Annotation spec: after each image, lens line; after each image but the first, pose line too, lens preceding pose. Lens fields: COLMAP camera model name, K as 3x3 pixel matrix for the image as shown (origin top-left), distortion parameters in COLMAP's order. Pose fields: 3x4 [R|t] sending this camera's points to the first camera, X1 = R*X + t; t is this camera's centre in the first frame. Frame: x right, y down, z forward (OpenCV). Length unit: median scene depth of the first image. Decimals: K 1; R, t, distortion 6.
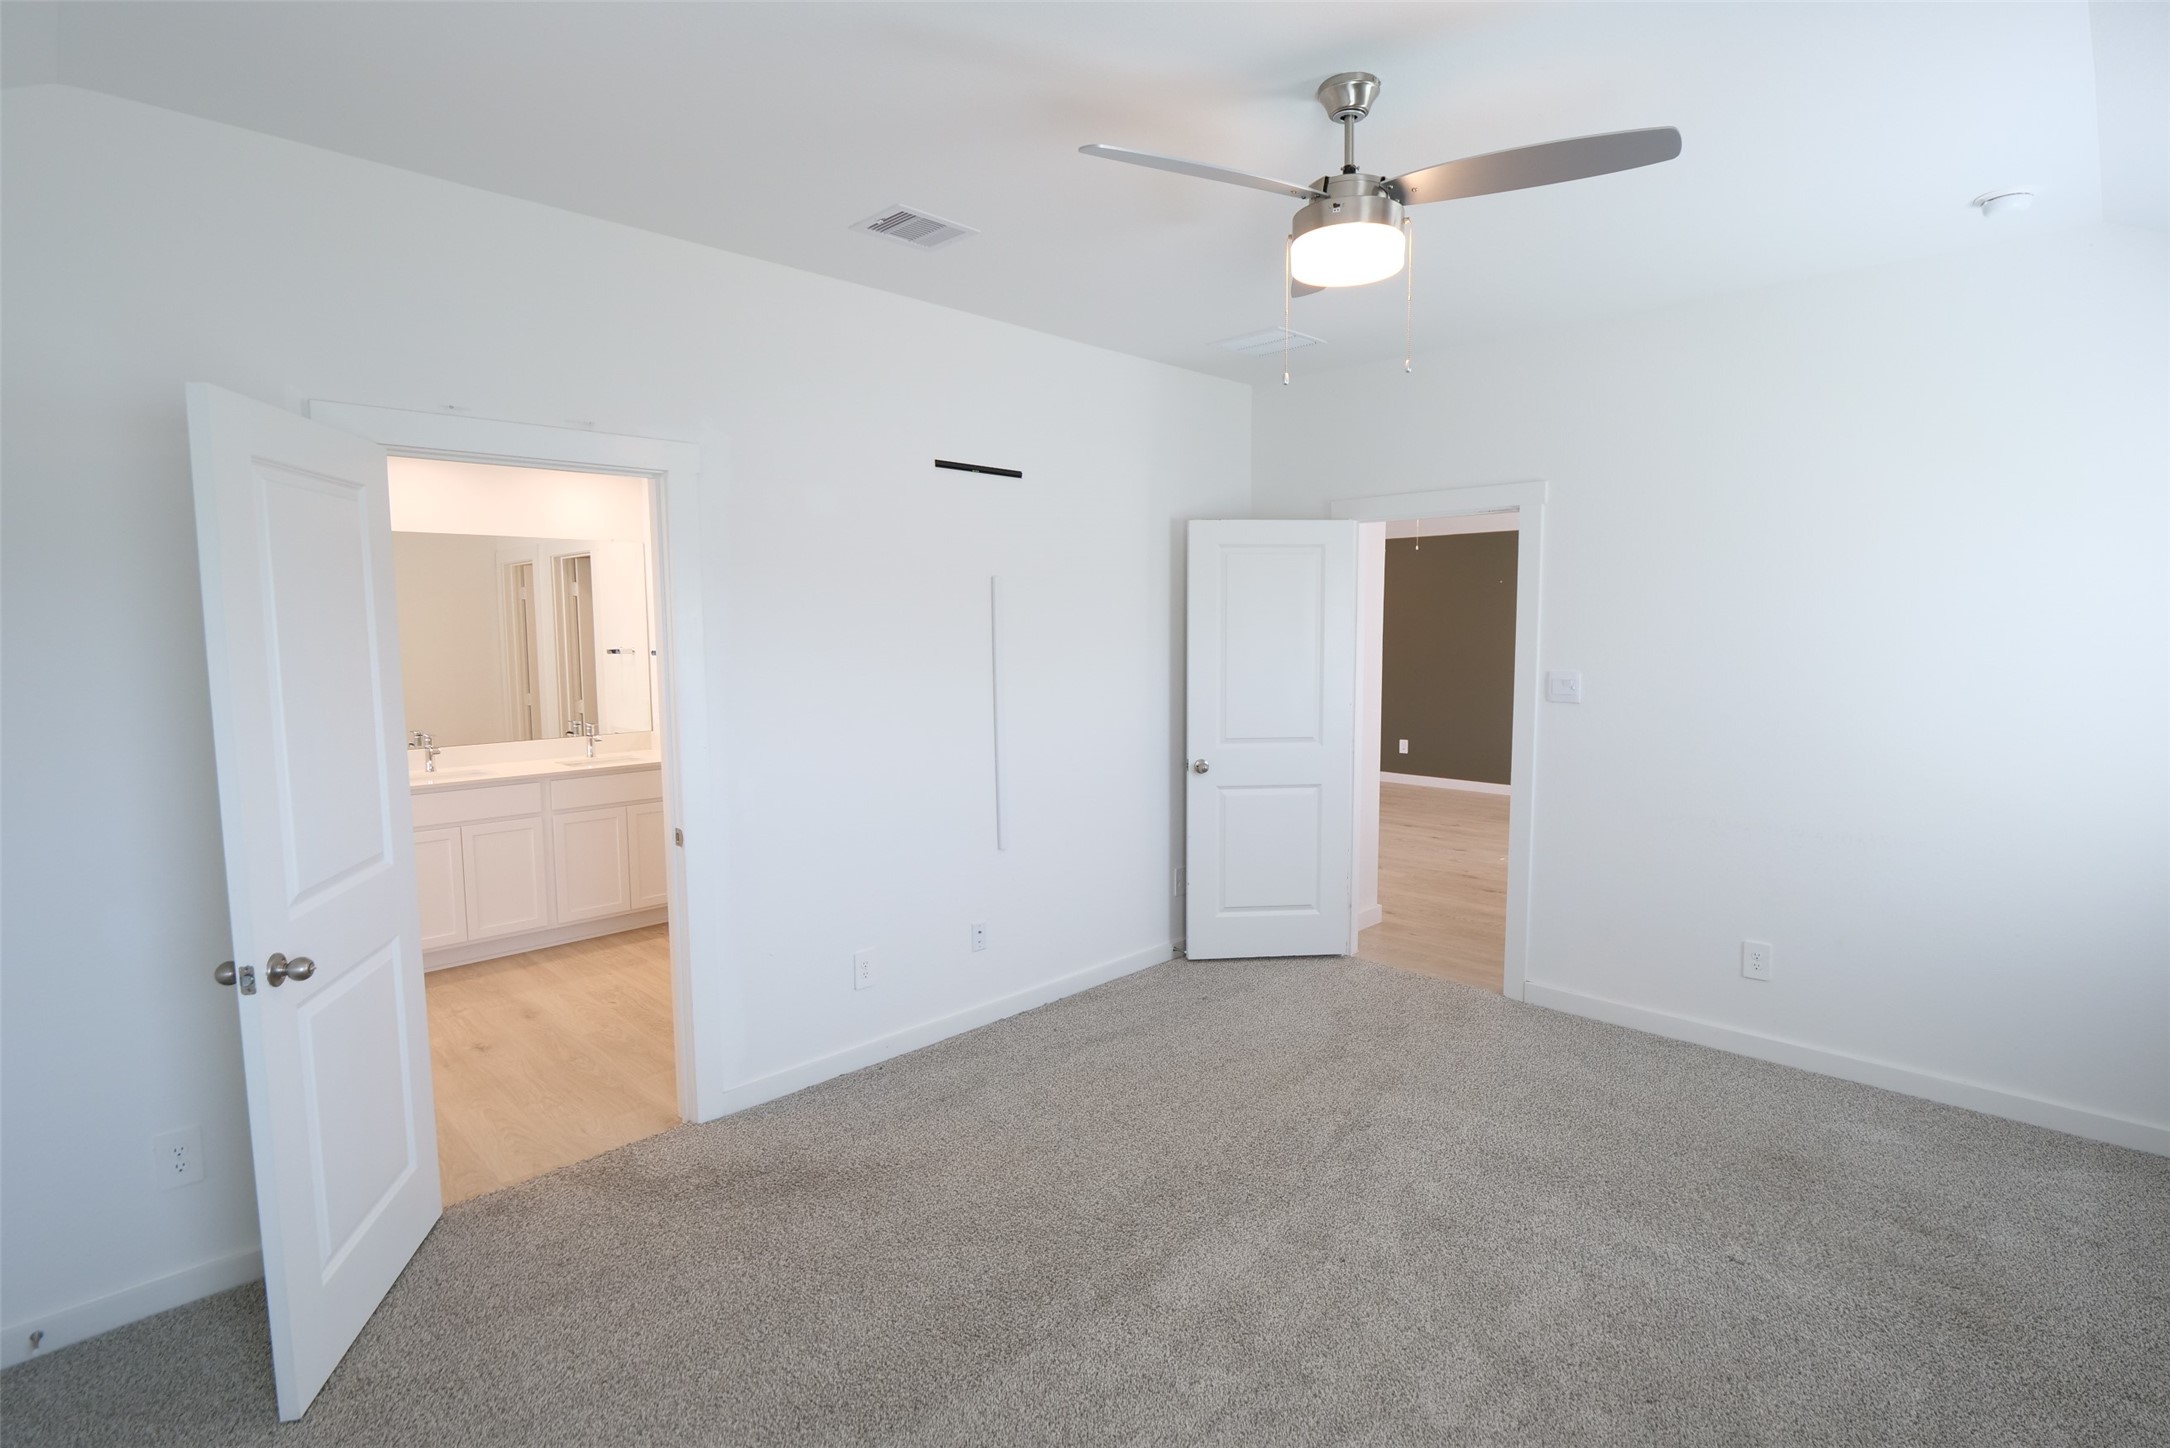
lens RADIAL K [[1056.5, 0, 1078.3], [0, 1056.5, 714.3], [0, 0, 1]] dist [-0.008854, -0.000169]
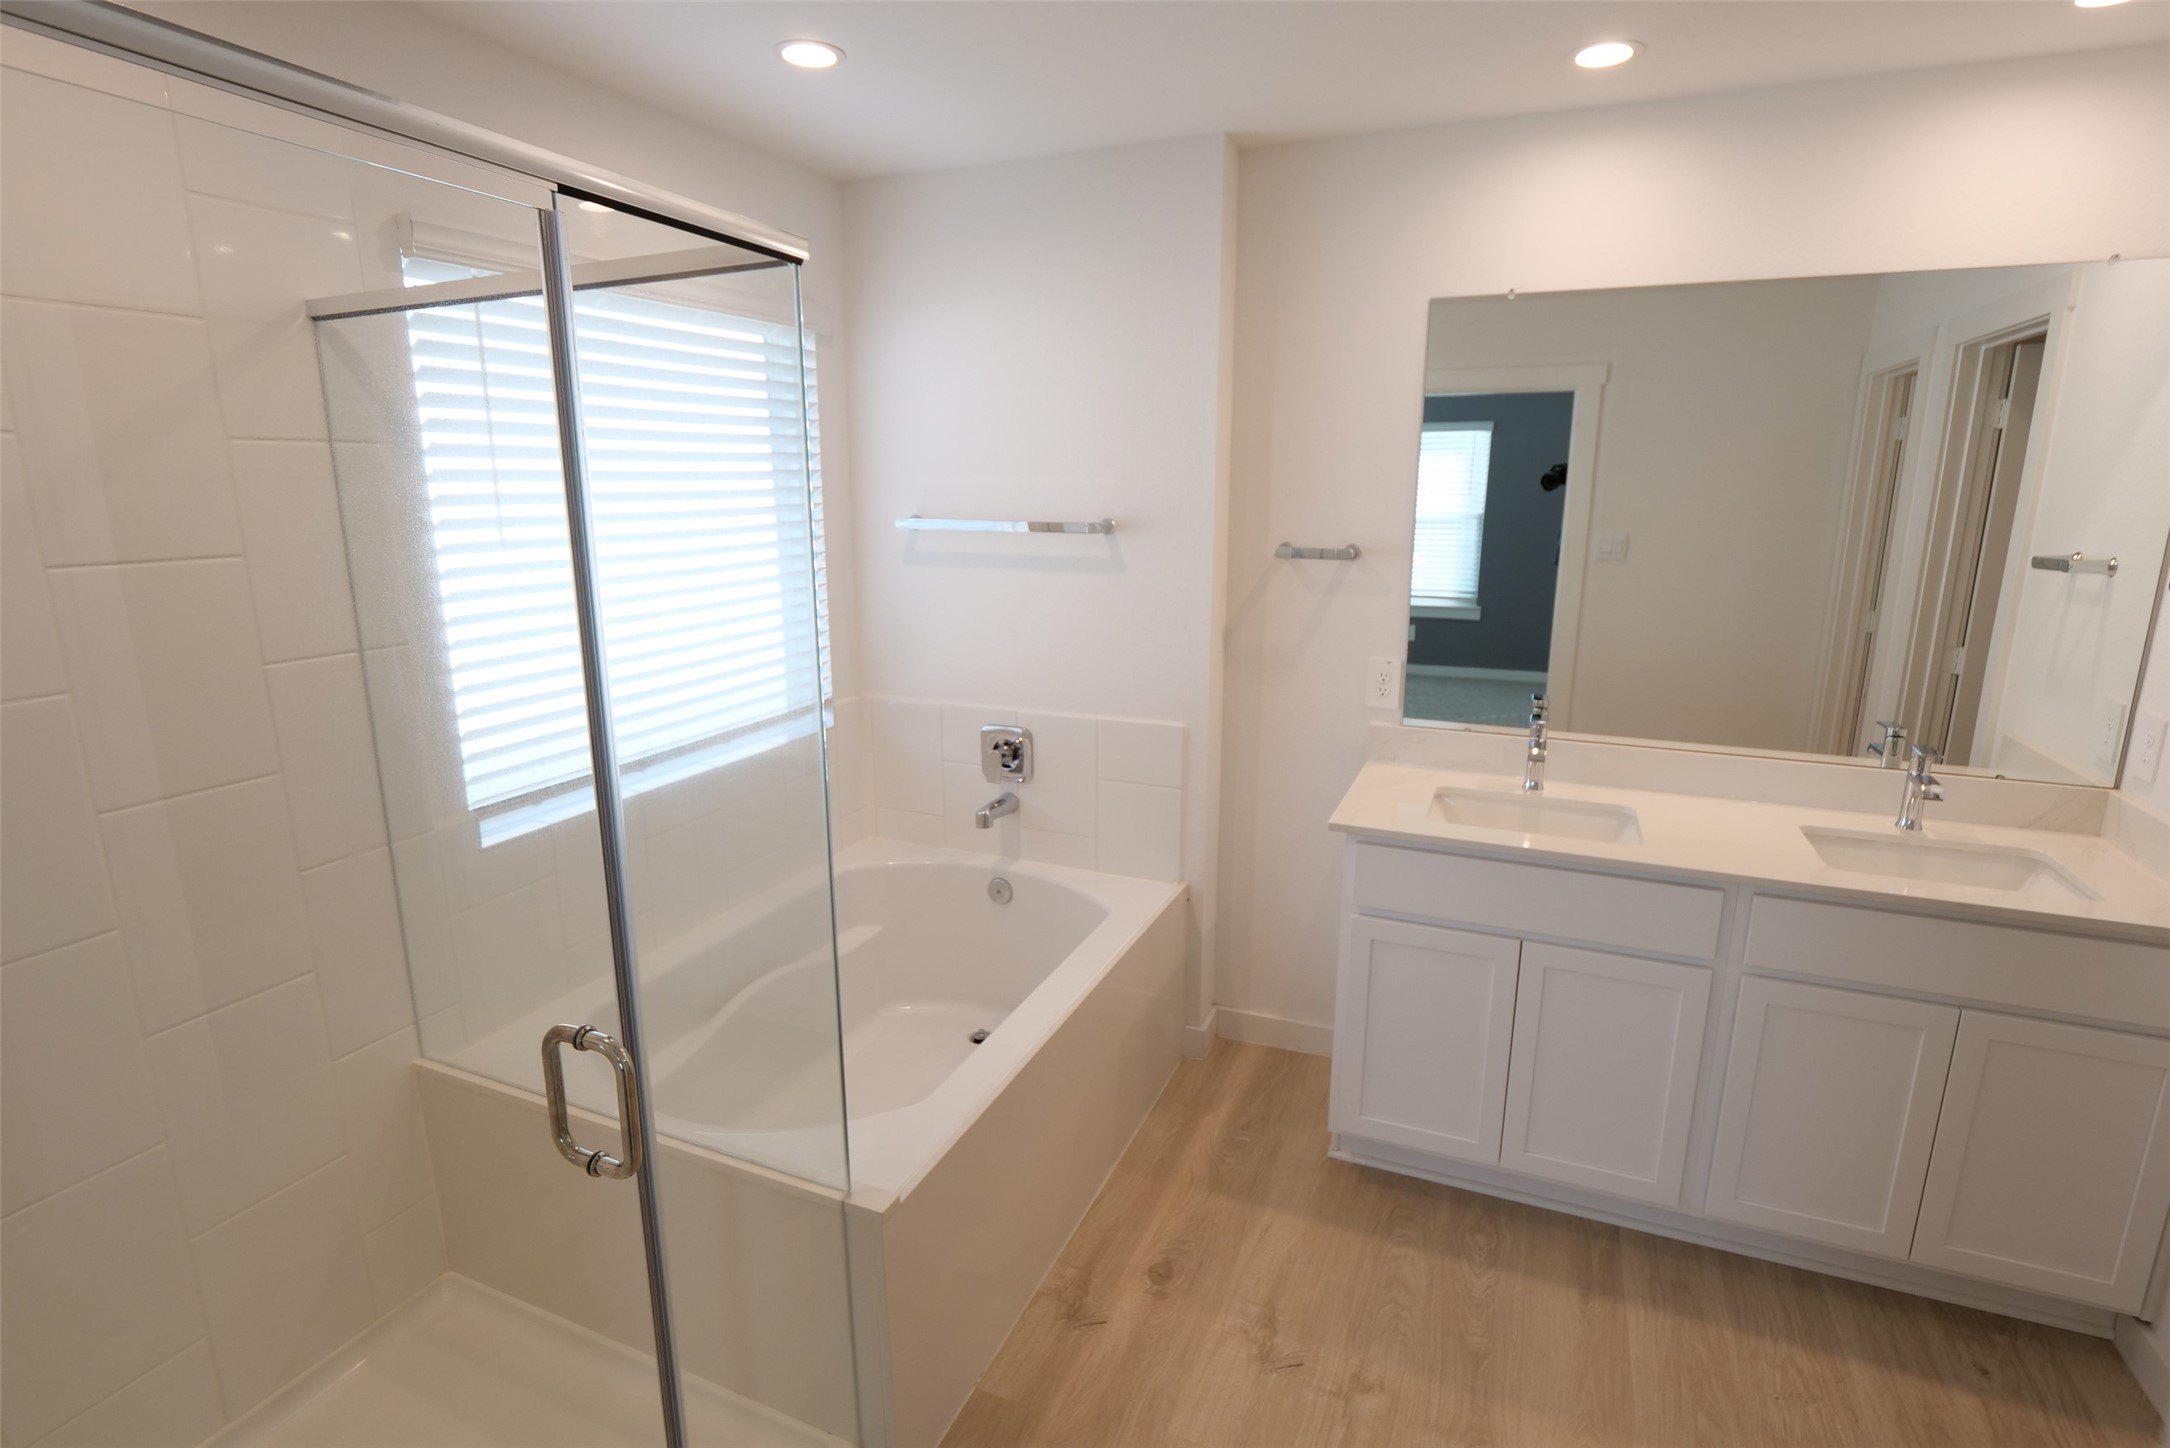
lens RADIAL K [[1057.1, 0, 1083.4], [0, 1057.1, 719.0], [0, 0, 1]] dist [-0.018755, 0.001295]
pose [[0.373306, 0.213885, -0.902716, -0.246163], [-0.086092, 0.976848, 0.195847, -0.056010], [0.923705, 0.004605, 0.383077, 0.600616]]
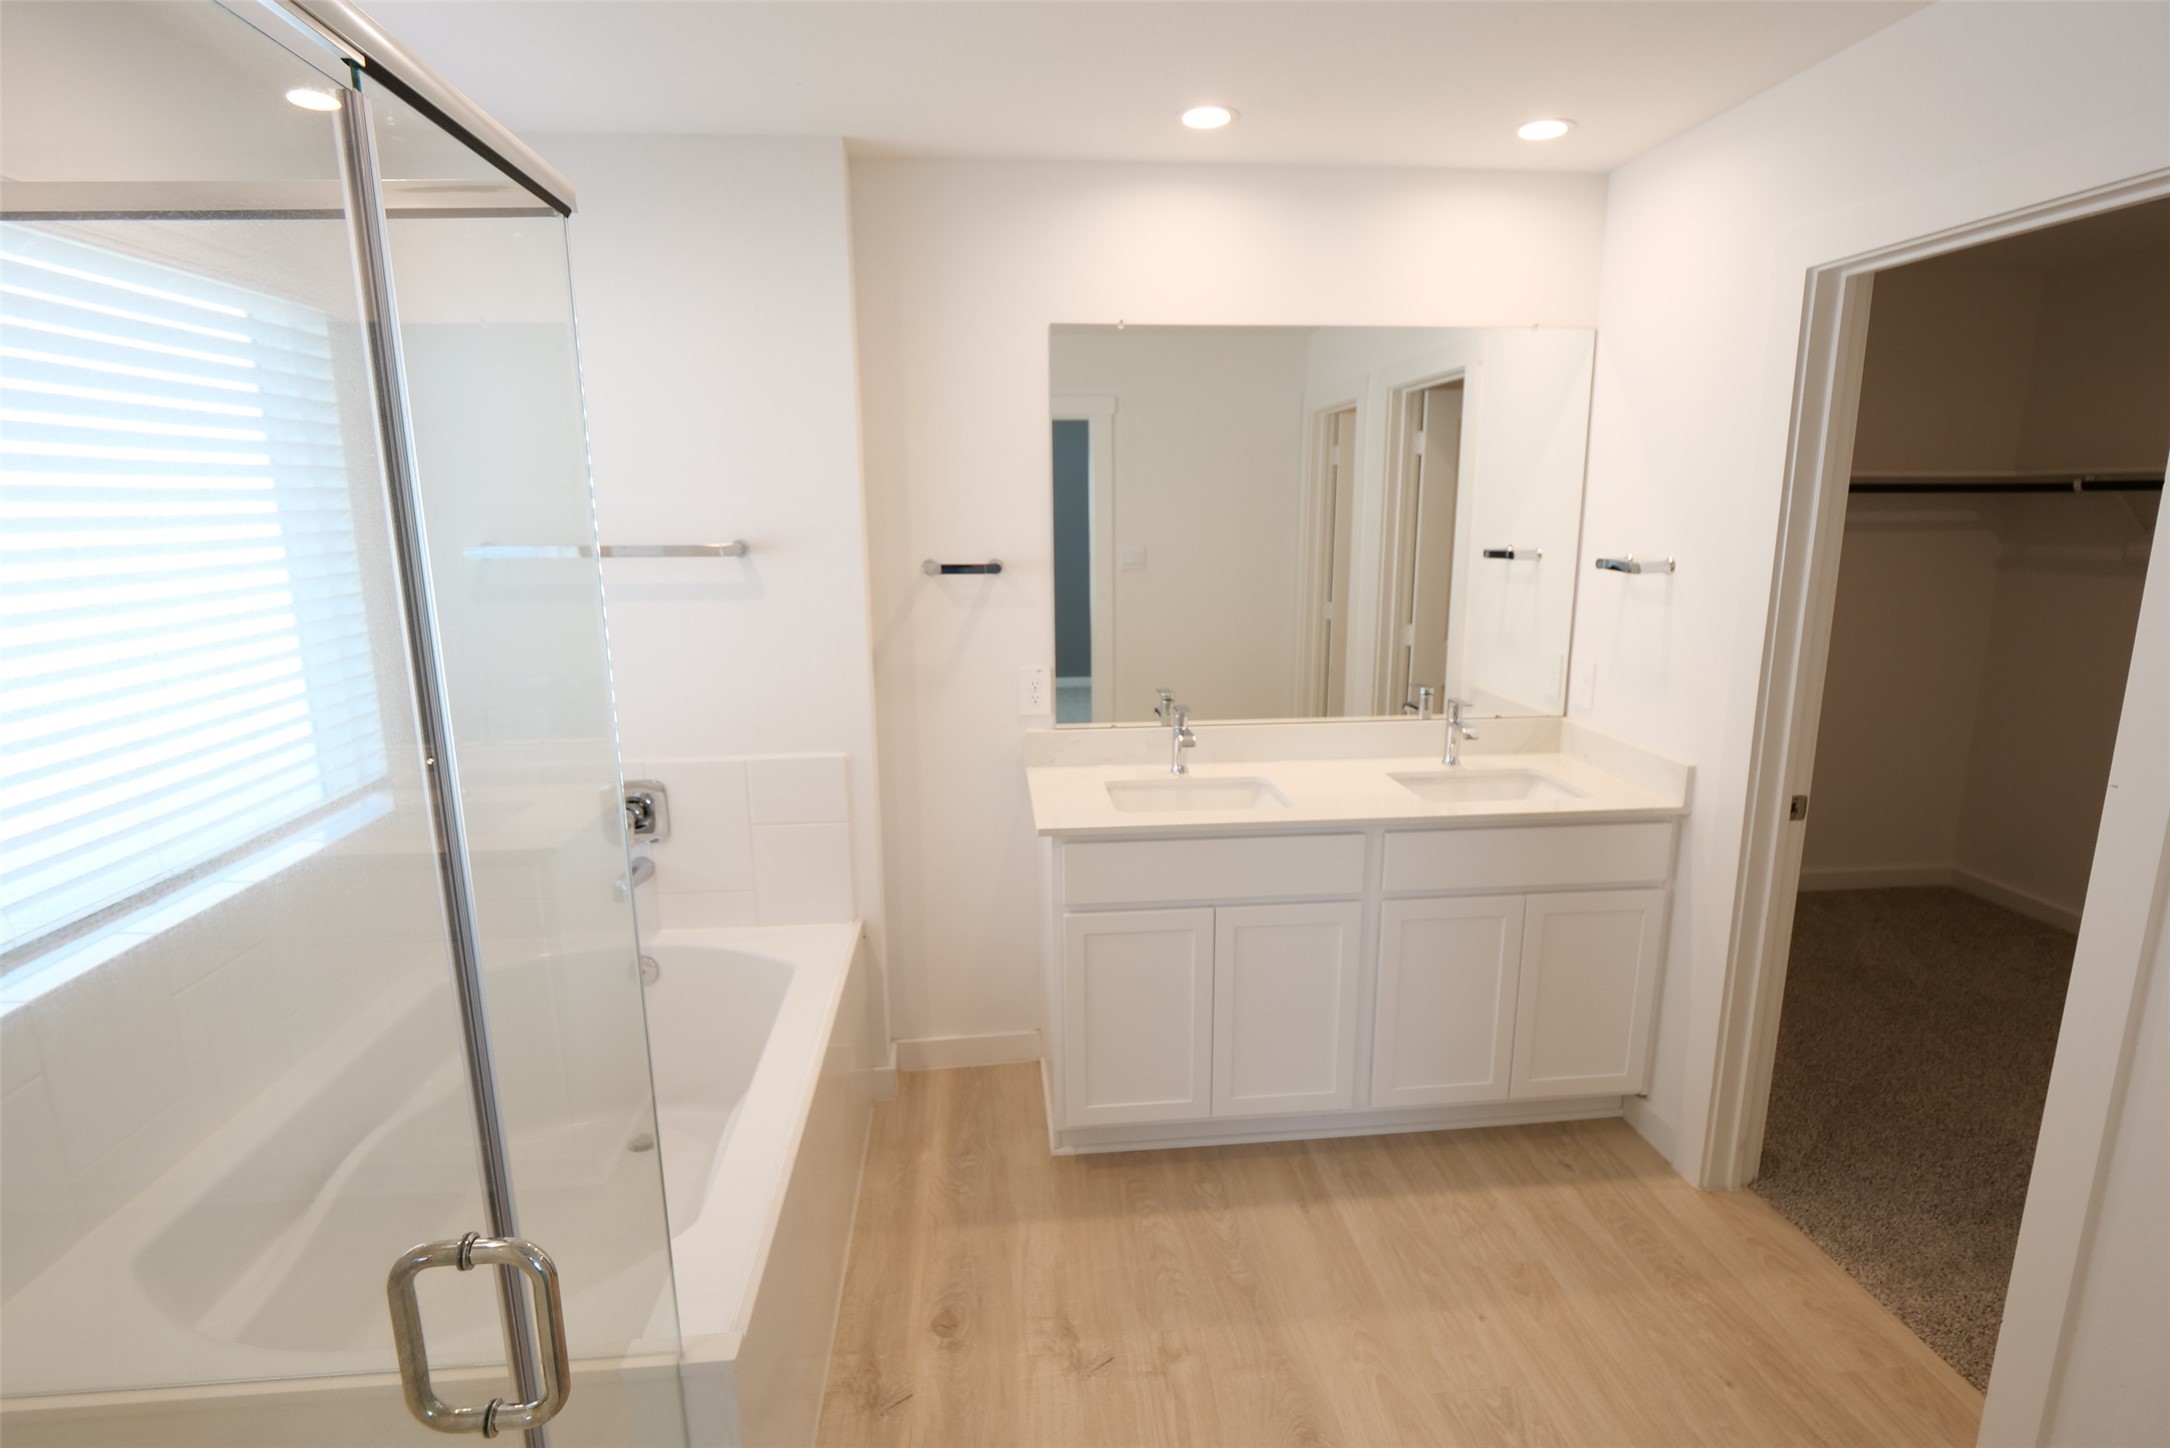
lens RADIAL K [[1052.5, 0, 1083.5], [0, 1052.5, 728.5], [0, 0, 1]] dist [-0.013992, 0.000638]
pose [[0.773064, 0.133705, -0.620077, -0.309150], [-0.055117, 0.987994, 0.144322, -0.044220], [0.631929, -0.077393, 0.771152, 0.535057]]
